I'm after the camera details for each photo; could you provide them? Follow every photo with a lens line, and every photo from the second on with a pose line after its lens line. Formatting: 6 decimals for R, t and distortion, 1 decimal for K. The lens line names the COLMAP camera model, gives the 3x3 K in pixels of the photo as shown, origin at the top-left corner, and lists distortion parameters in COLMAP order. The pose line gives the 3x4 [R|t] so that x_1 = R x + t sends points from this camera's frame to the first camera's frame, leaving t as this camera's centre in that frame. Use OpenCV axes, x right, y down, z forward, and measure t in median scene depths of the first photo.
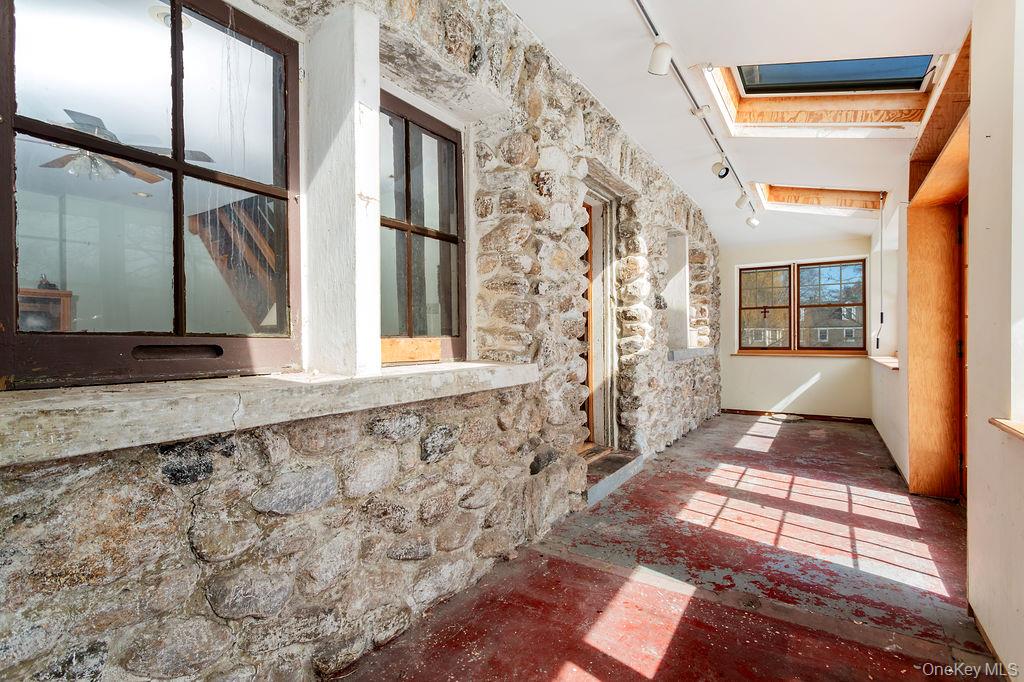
lens RADIAL K [[484.0, 0, 508.4], [0, 484.0, 341.9], [0, 0, 1]] dist [0.003633, 0.000821]
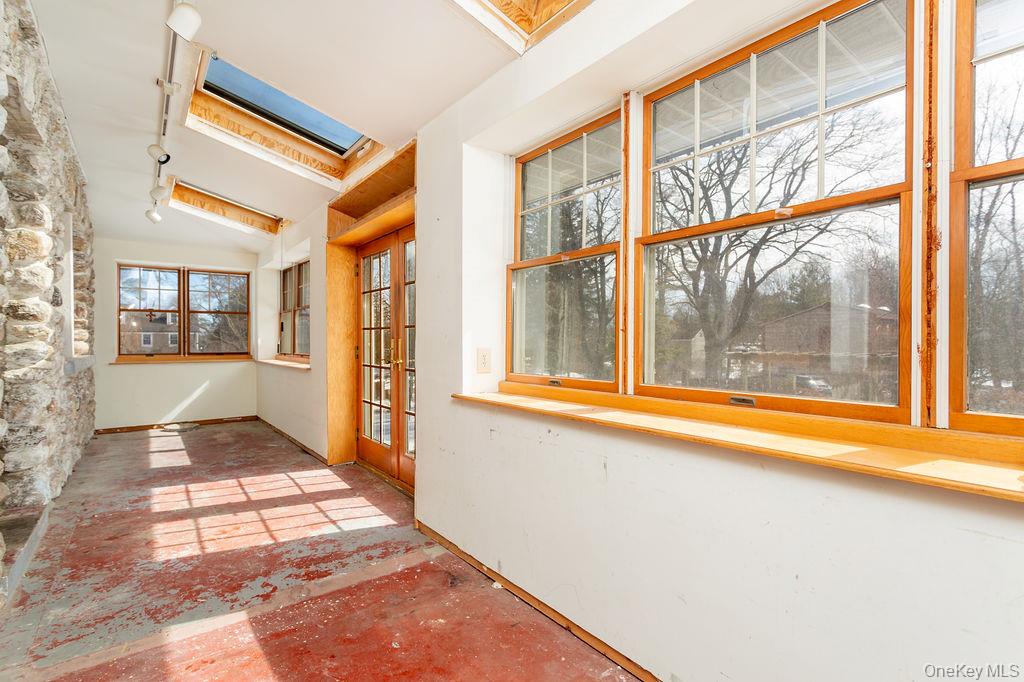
lens RADIAL K [[484.0, 0, 513.5], [0, 484.0, 339.5], [0, 0, 1]] dist [0.003633, 0.000821]
pose [[0.326778, 0.007242, 0.945074, -0.233885], [0.007077, 0.999924, -0.010110, -0.004756], [-0.945075, 0.009992, 0.326701, 0.129600]]
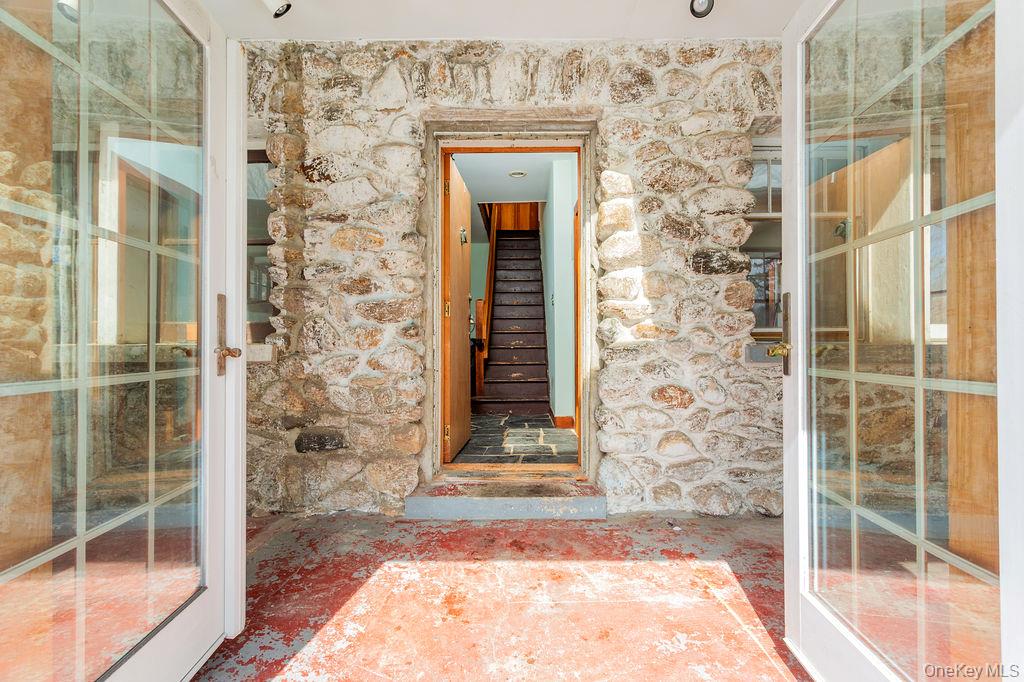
lens RADIAL K [[484.0, 0, 513.5], [0, 484.0, 342.5], [0, 0, 1]] dist [0.003633, 0.000821]
pose [[0.535840, 0.002638, -0.844316, 0.980696], [-0.009205, 0.999954, -0.002718, 0.029561], [0.844269, 0.009229, 0.535839, 0.687292]]
